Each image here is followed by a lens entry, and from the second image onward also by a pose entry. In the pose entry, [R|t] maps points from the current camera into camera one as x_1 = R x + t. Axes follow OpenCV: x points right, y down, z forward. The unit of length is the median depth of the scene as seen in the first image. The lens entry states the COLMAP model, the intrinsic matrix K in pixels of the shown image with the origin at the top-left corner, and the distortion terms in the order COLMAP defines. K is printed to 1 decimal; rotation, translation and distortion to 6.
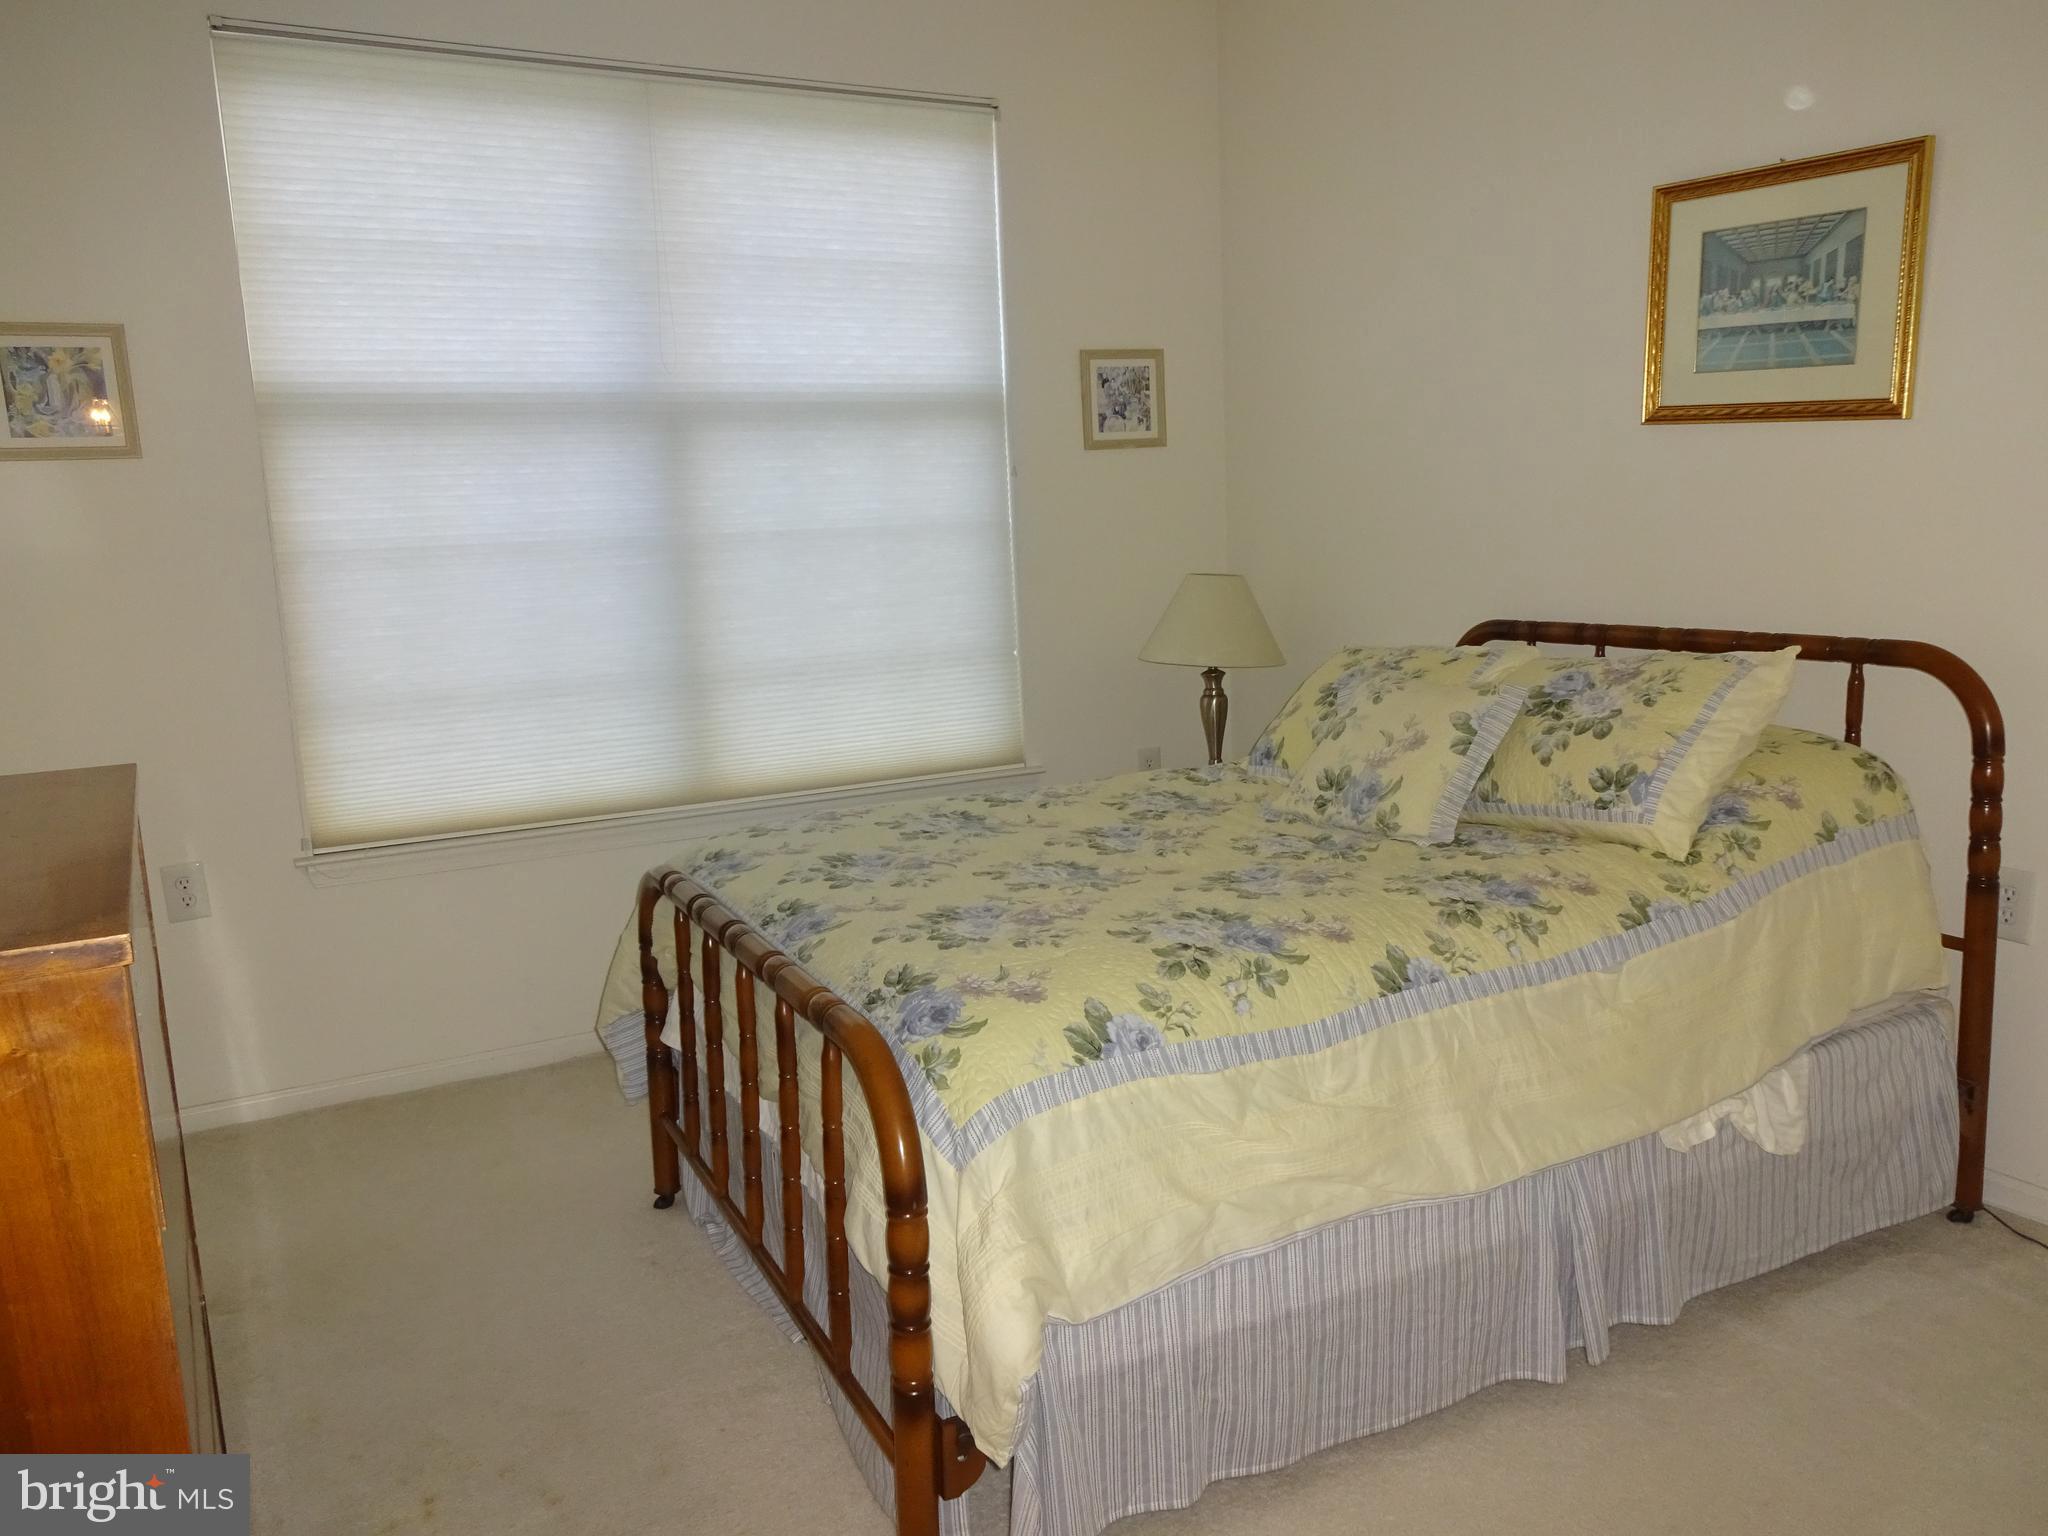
lens RADIAL K [[1480.2, 0, 1010.7], [0, 1480.2, 845.5], [0, 0, 1]] dist [0.001159, 0.002120]
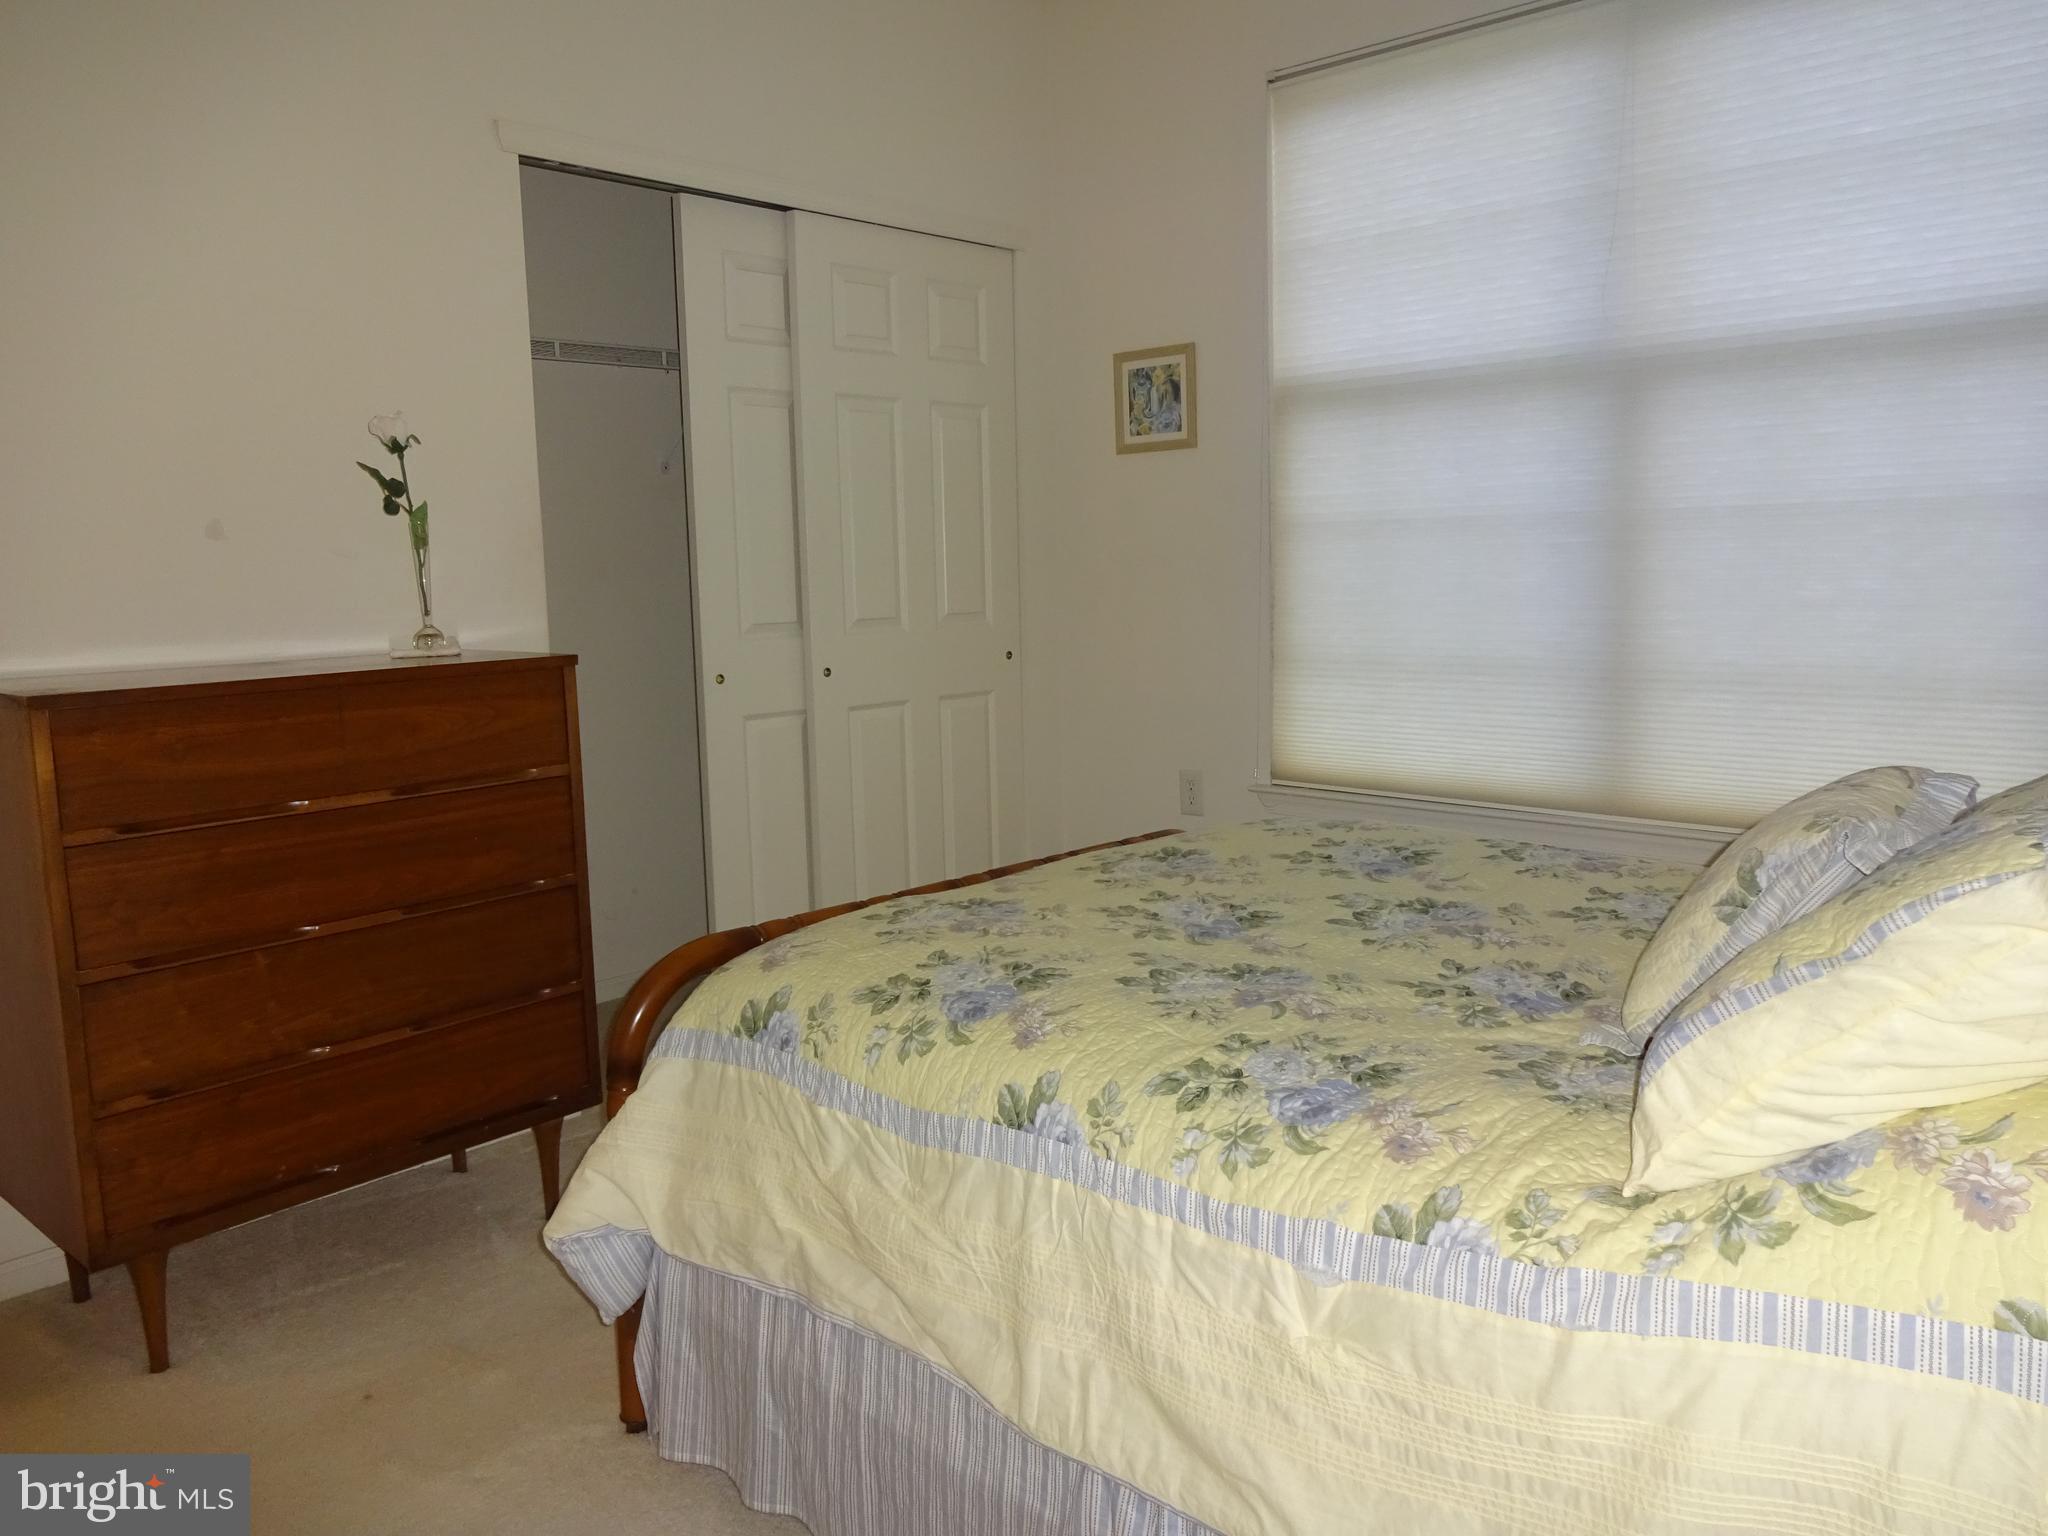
lens RADIAL K [[1513.2, 0, 1028.4], [0, 1513.2, 776.2], [0, 0, 1]] dist [0.008086, -0.019947]
pose [[0.307907, 0.185751, -0.933108, 0.598752], [-0.180844, 0.974302, 0.134276, -0.130767], [0.934071, 0.127402, 0.333586, 0.455531]]
